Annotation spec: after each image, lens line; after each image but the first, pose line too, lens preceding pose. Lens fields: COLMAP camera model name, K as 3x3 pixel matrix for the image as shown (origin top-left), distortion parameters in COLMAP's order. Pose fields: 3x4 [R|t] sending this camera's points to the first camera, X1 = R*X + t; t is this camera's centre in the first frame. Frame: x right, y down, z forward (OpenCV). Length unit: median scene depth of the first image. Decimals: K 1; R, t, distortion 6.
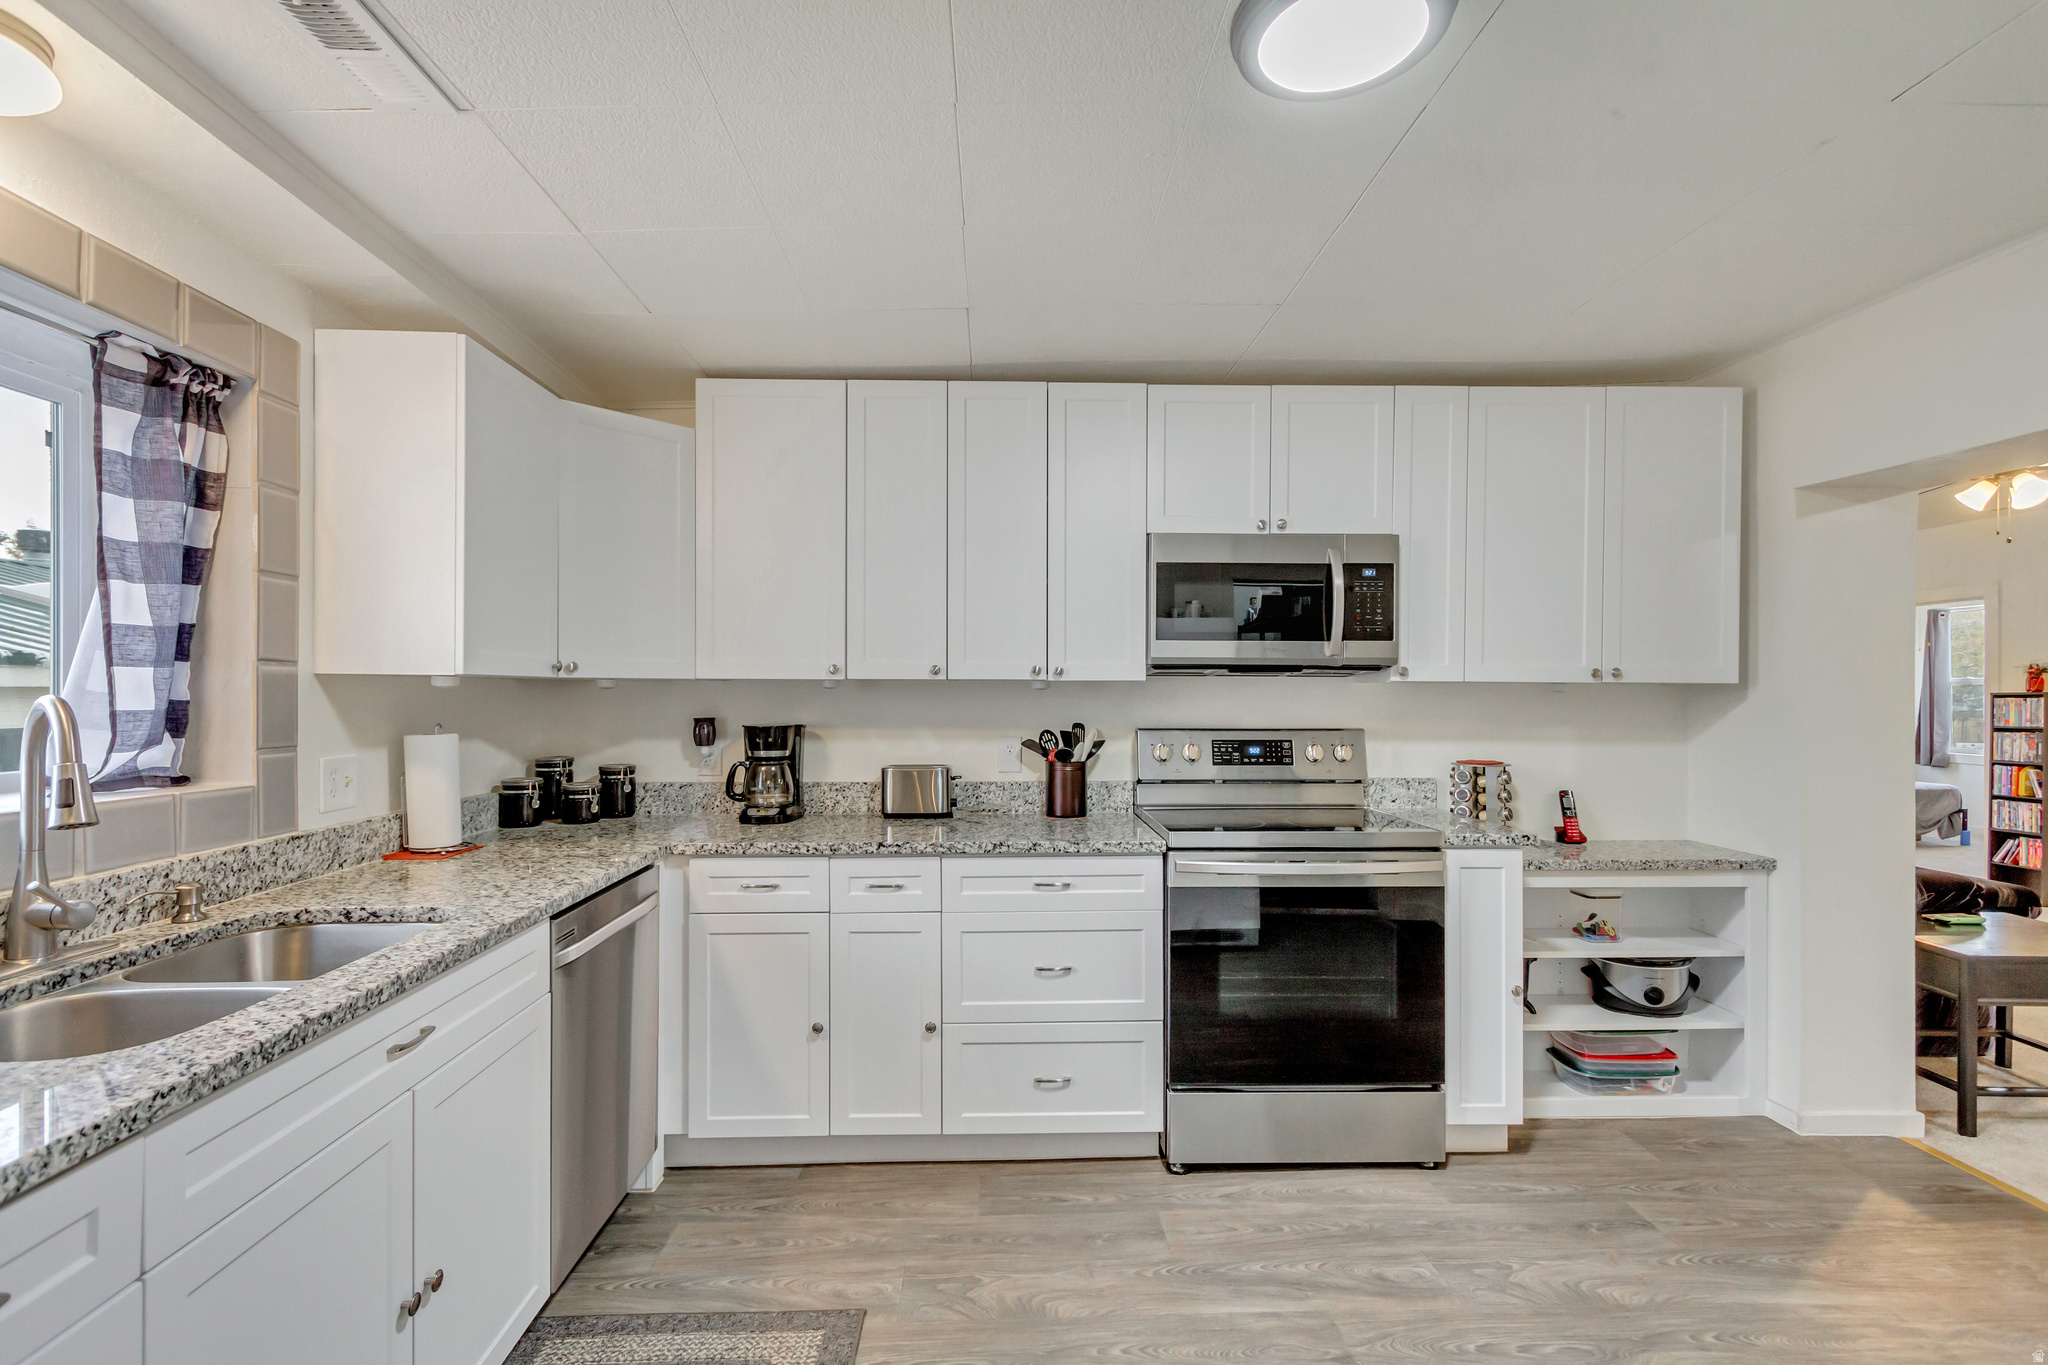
lens RADIAL K [[931.4, 0, 1016.2], [0, 931.4, 689.0], [0, 0, 1]] dist [-0.000409, 0.000311]
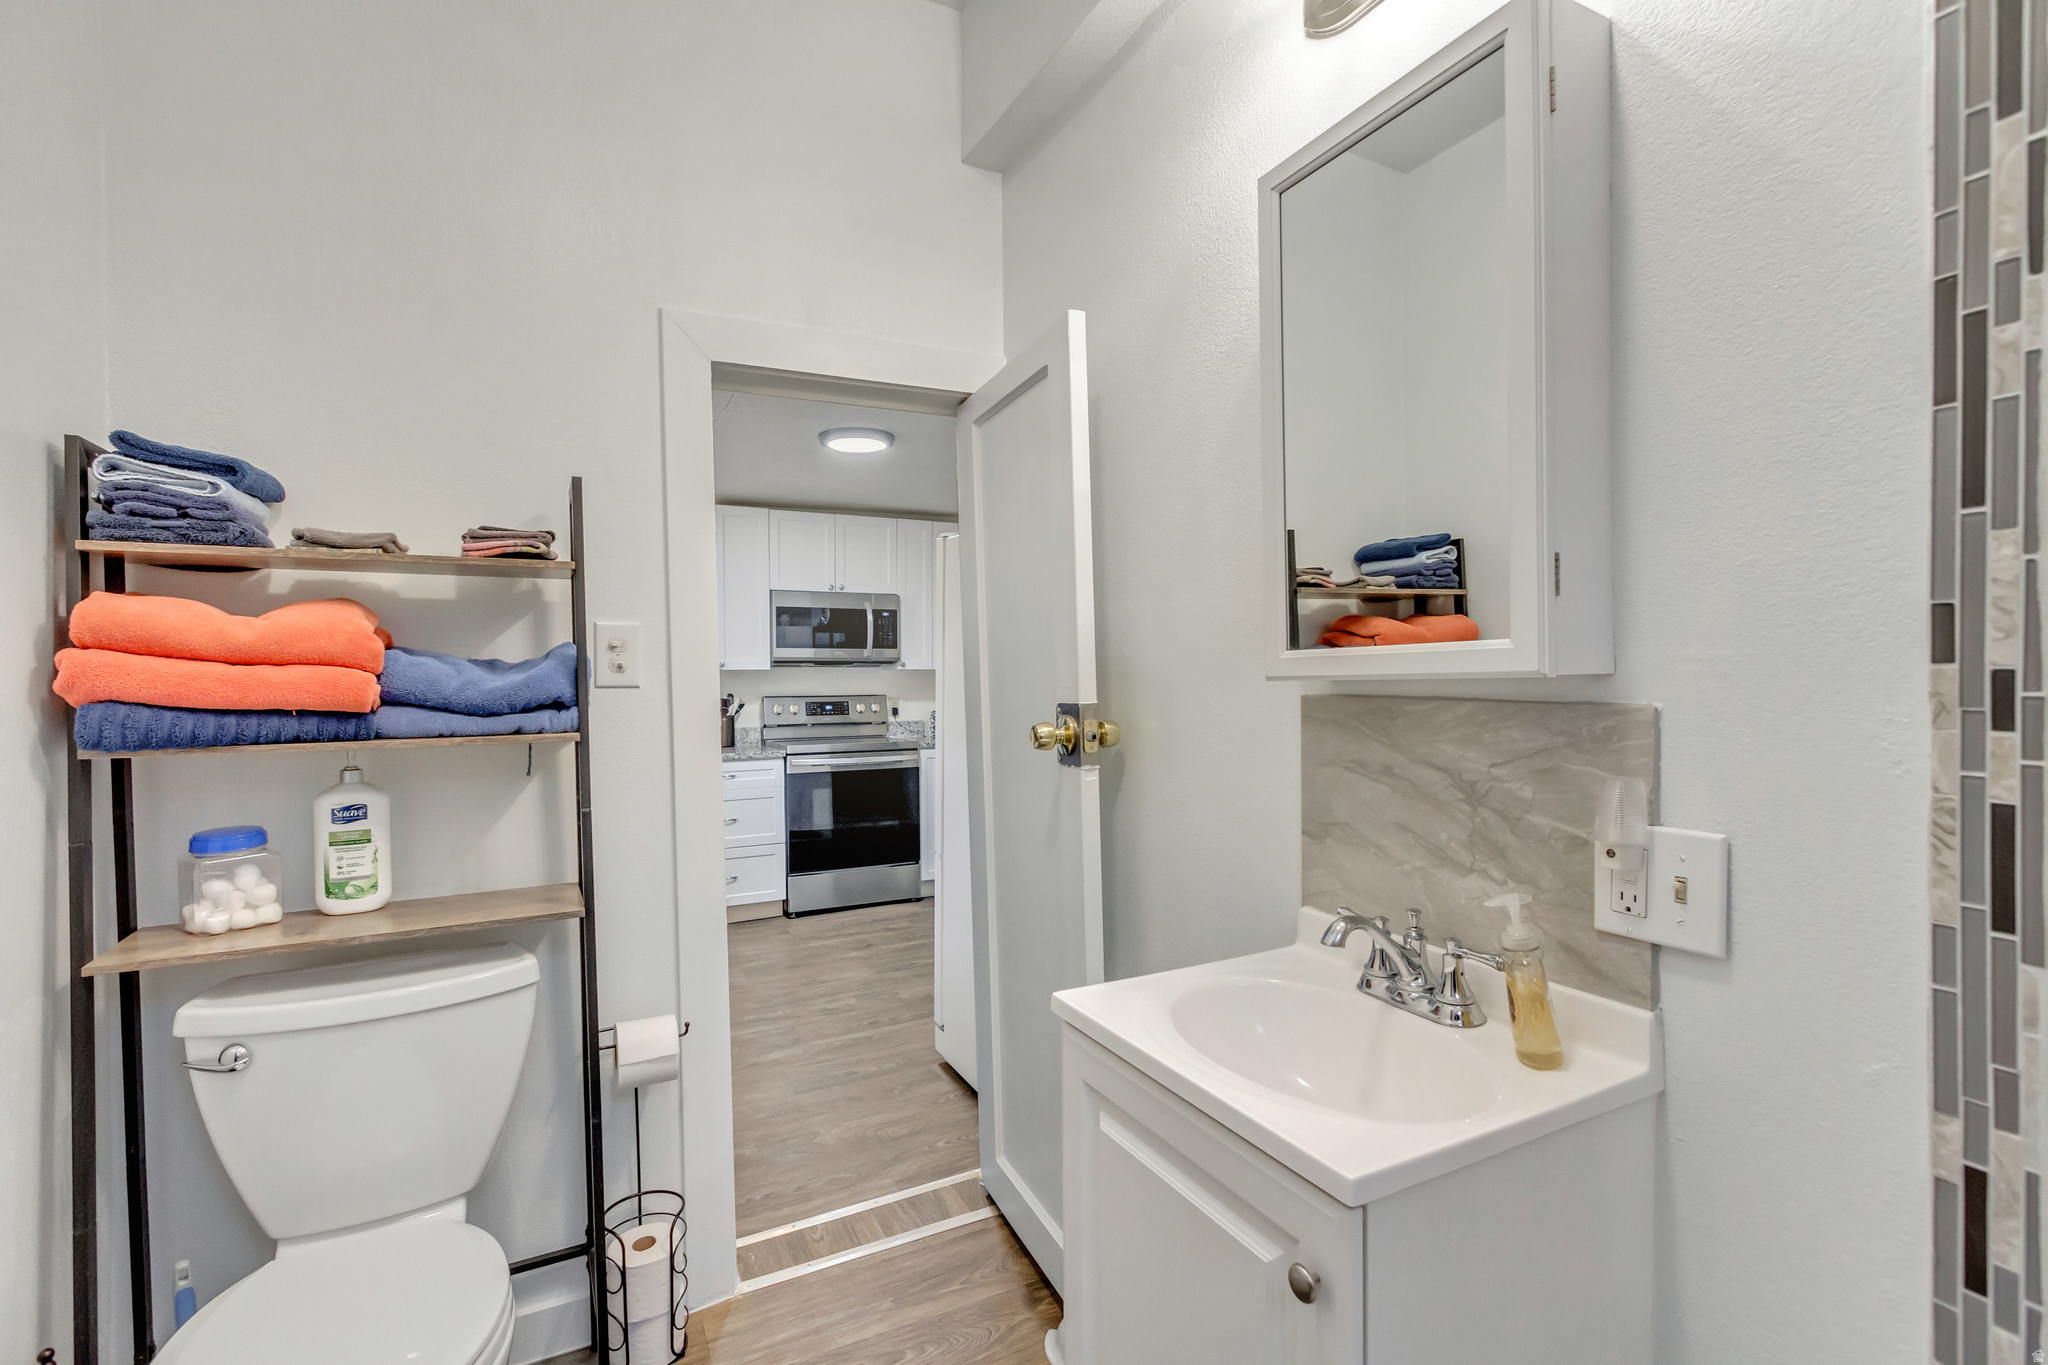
lens RADIAL K [[931.4, 0, 1020.1], [0, 931.4, 688.3], [0, 0, 1]] dist [-0.000409, 0.000311]
pose [[0.896525, -0.014027, 0.442771, -0.238941], [0.010769, 0.999893, 0.009871, 0.015520], [-0.442862, -0.004082, 0.896580, -0.890445]]
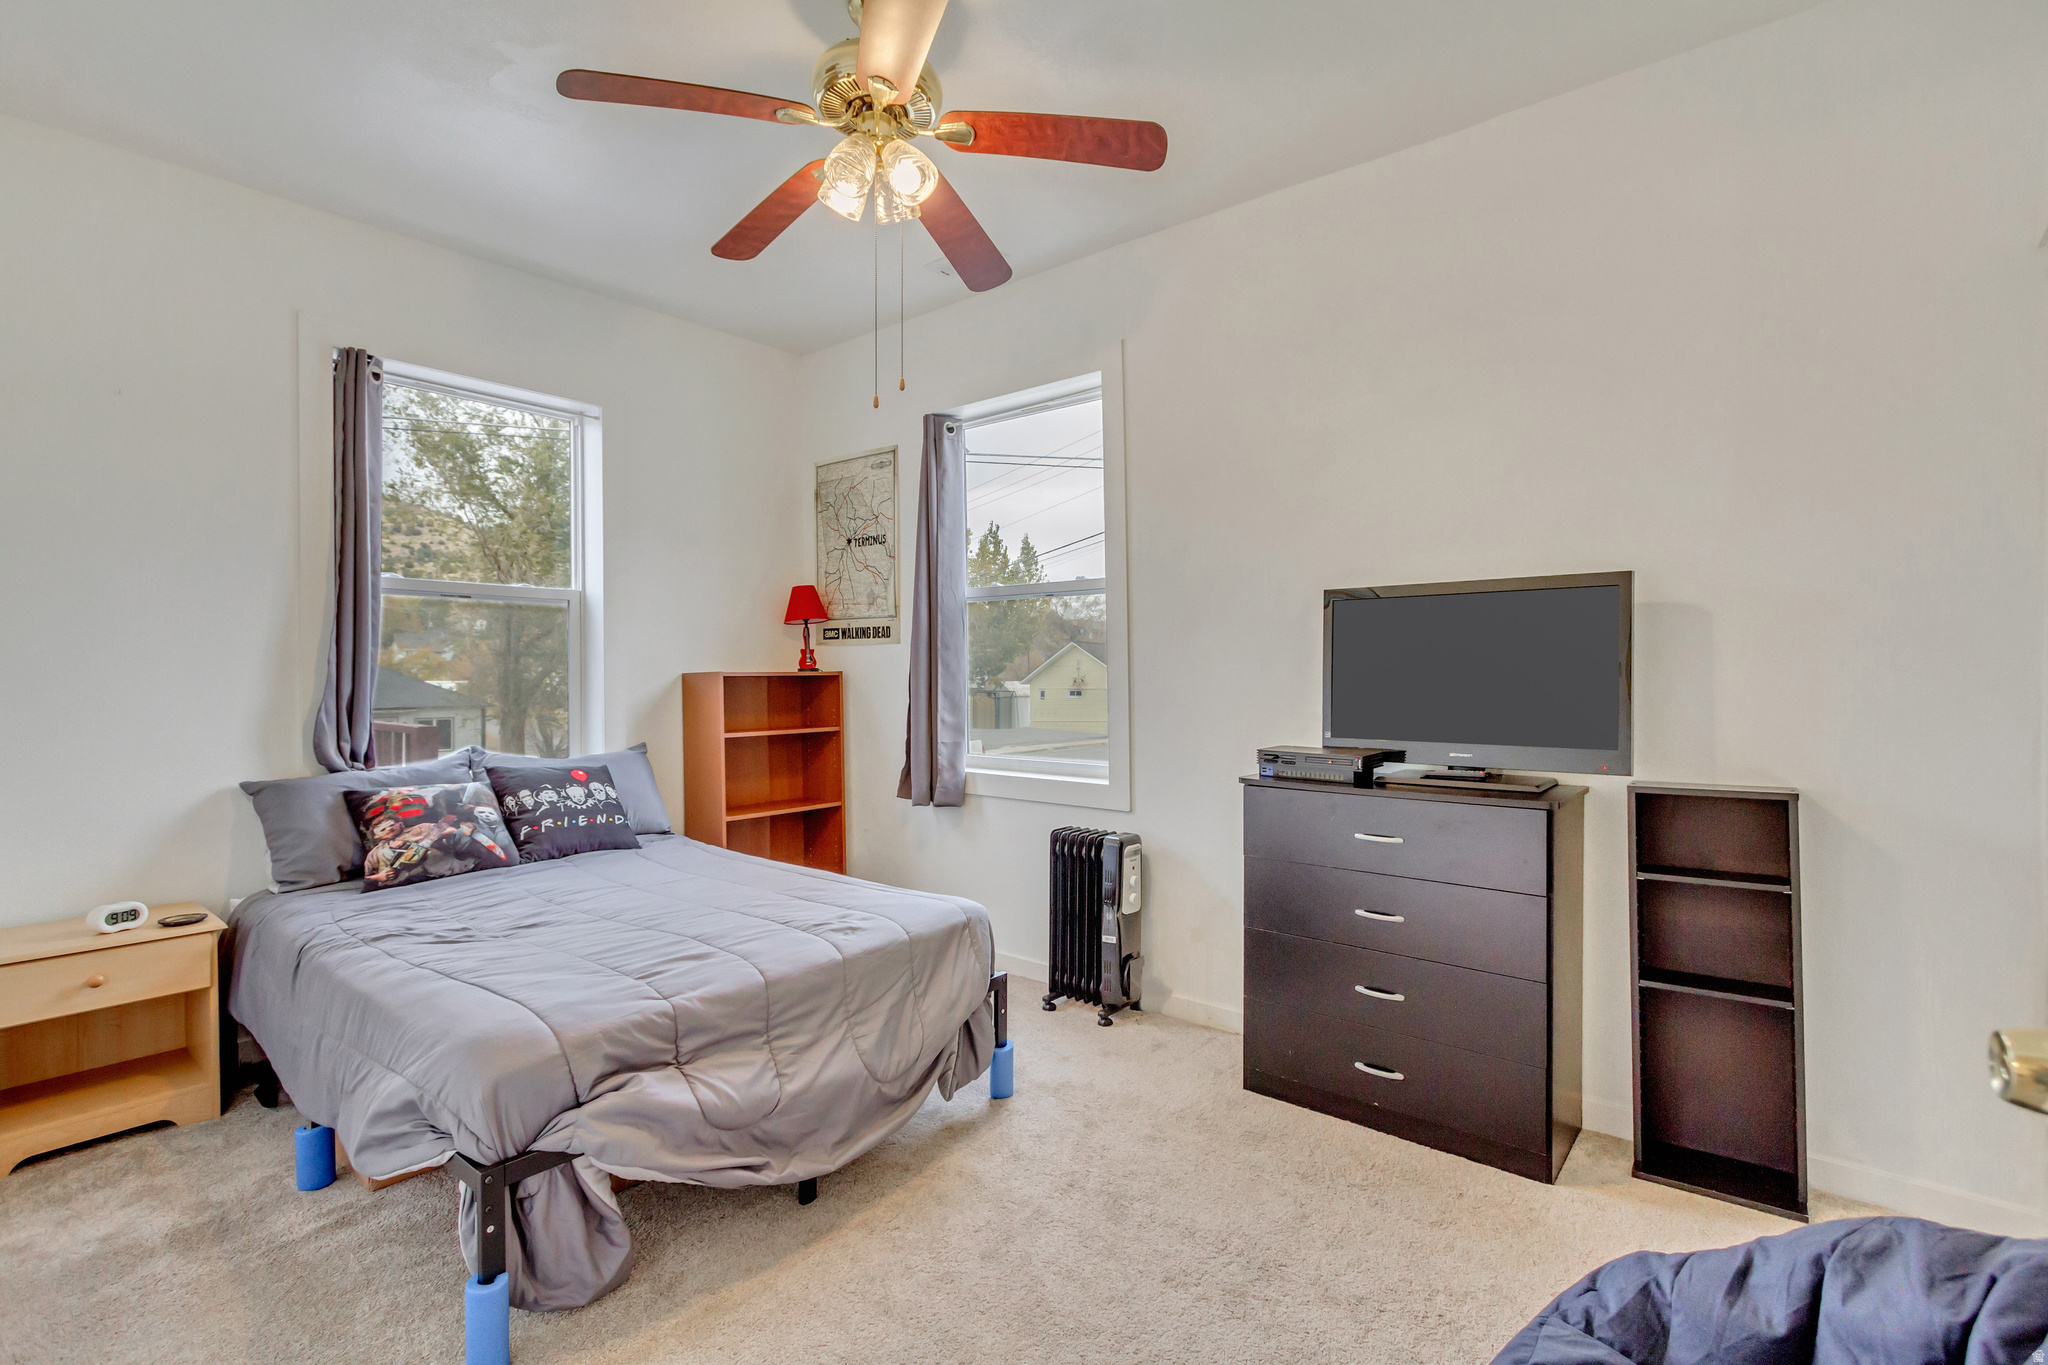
lens RADIAL K [[931.4, 0, 1026.4], [0, 931.4, 679.2], [0, 0, 1]] dist [-0.000409, 0.000311]
pose [[0.659340, -0.005785, 0.751823, 0.591391], [0.000795, 0.999975, 0.006998, 0.021781], [-0.751844, -0.004016, 0.659328, 0.589574]]
